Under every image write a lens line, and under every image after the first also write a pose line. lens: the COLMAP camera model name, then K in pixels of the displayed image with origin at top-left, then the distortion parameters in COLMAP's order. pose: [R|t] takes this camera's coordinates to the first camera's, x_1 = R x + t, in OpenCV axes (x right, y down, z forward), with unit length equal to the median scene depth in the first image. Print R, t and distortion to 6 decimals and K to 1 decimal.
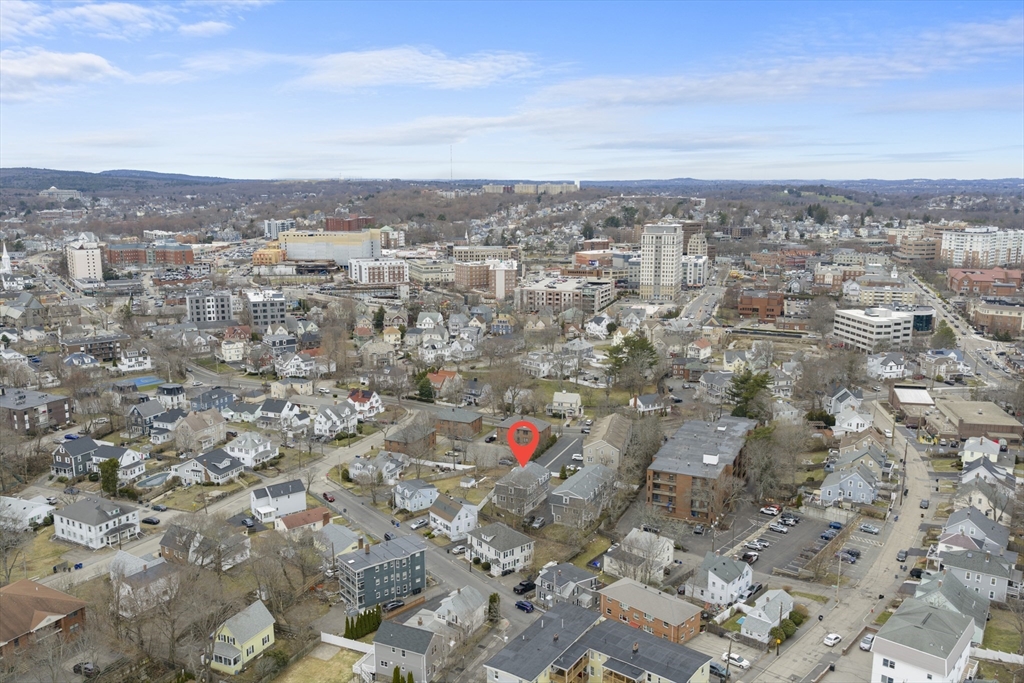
lens RADIAL K [[819.3, 0, 514.6], [0, 819.3, 342.7], [0, 0, 1]] dist [0.008936, -0.005485]
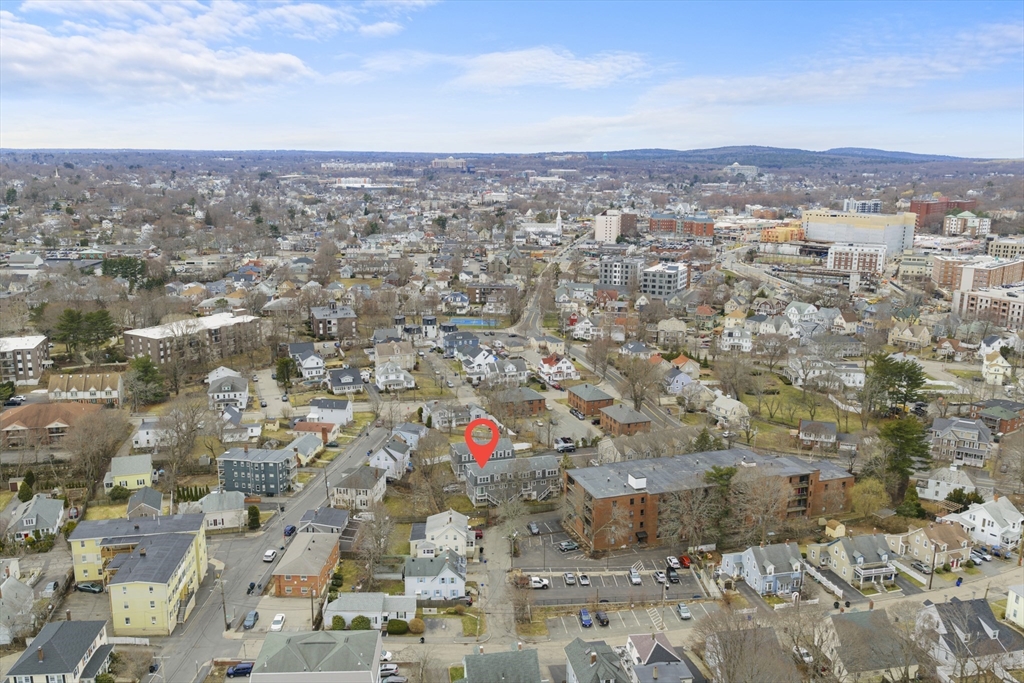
lens RADIAL K [[819.3, 0, 514.6], [0, 819.3, 342.7], [0, 0, 1]] dist [0.008936, -0.005485]
pose [[0.697345, 0.164587, -0.697583, 0.515052], [-0.146329, 0.985470, 0.086232, -0.040657], [0.701640, 0.041943, 0.711296, 0.210725]]
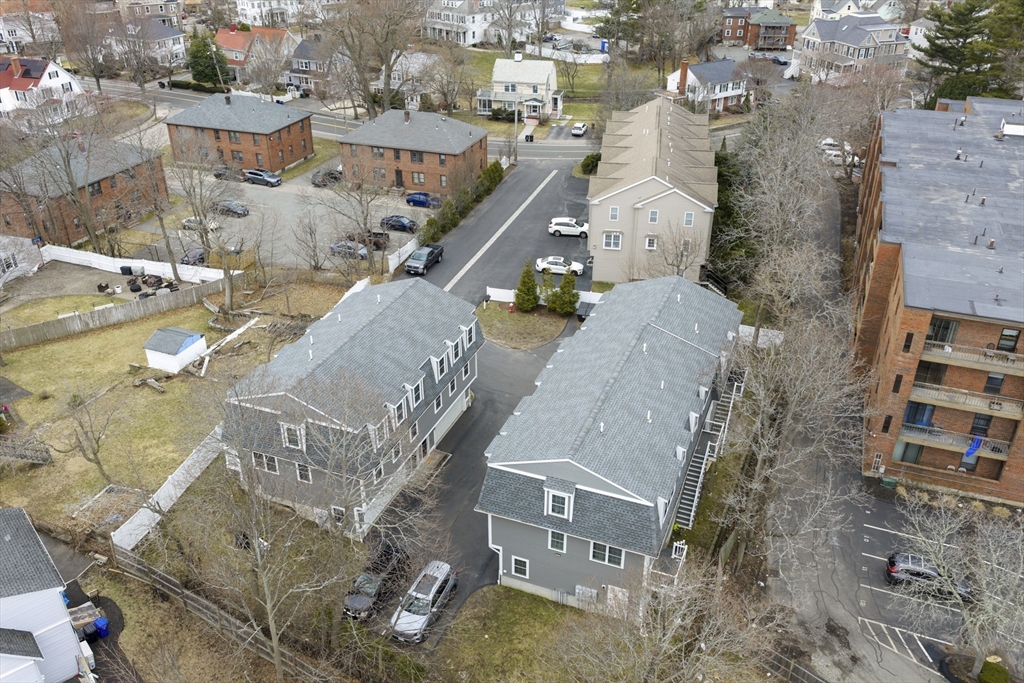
lens RADIAL K [[819.3, 0, 514.6], [0, 819.3, 342.7], [0, 0, 1]] dist [0.008936, -0.005485]
pose [[0.997579, -0.035089, 0.060041, 0.028427], [0.013727, 0.945742, 0.324629, 0.062764], [-0.068174, -0.323019, 0.943934, 0.560902]]
